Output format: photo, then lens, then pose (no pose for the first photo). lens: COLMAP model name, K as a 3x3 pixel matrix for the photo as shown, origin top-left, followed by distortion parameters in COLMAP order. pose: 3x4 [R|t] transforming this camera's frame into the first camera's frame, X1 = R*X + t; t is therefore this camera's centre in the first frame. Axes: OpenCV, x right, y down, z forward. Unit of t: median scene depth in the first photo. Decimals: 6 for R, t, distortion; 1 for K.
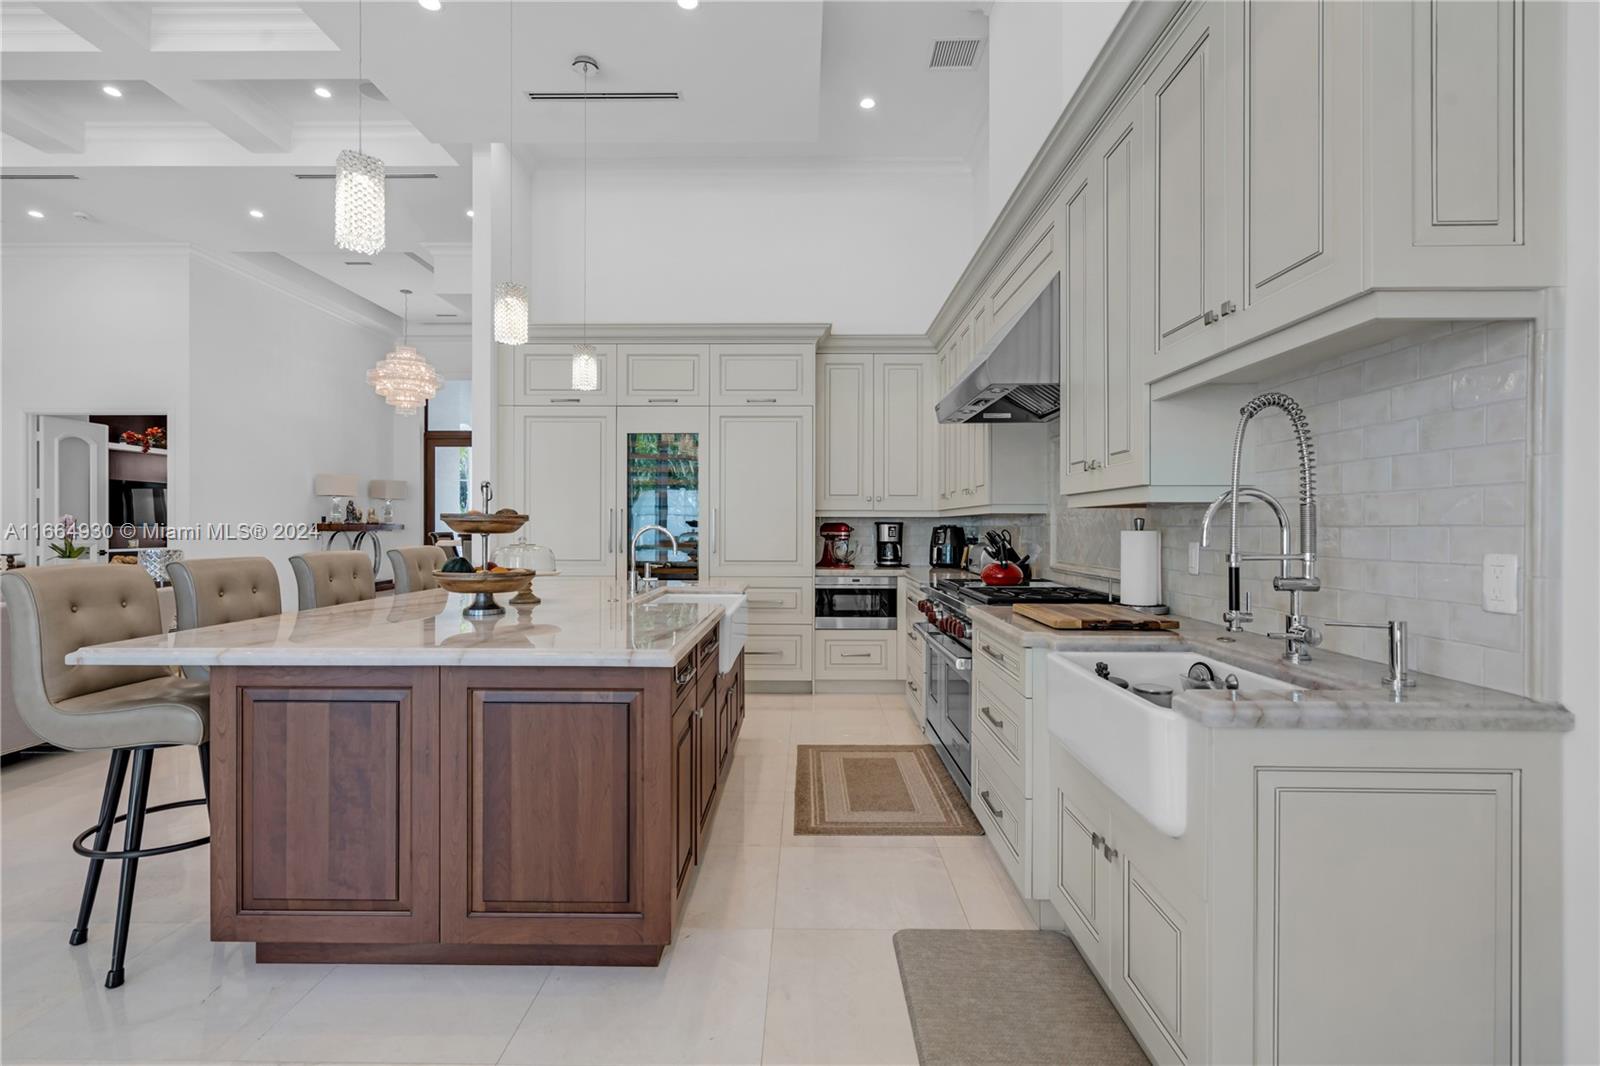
lens RADIAL K [[741.7, 0, 796.8], [0, 741.7, 524.9], [0, 0, 1]] dist [-0.004245, -0.000166]
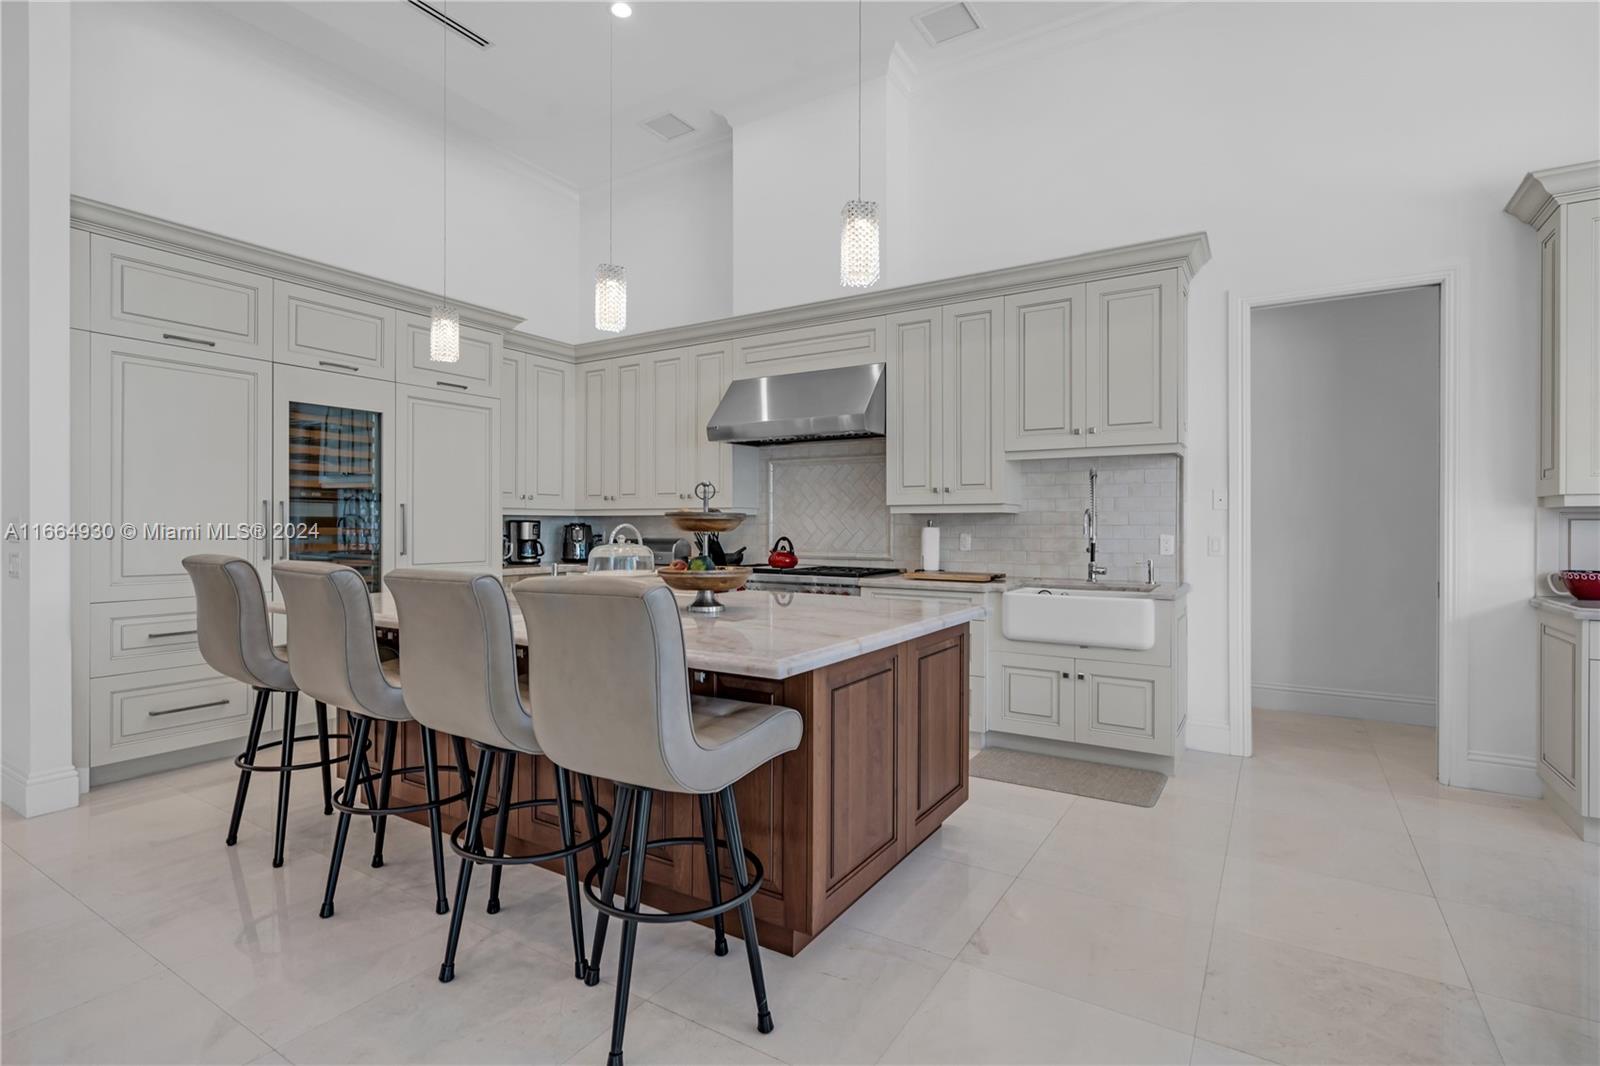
lens RADIAL K [[741.7, 0, 785.5], [0, 741.7, 532.2], [0, 0, 1]] dist [-0.004245, -0.000166]
pose [[0.555329, -0.007339, 0.831599, -0.535754], [-0.003290, 0.999934, 0.011022, 0.000406], [-0.831625, -0.008857, 0.555268, 0.146944]]
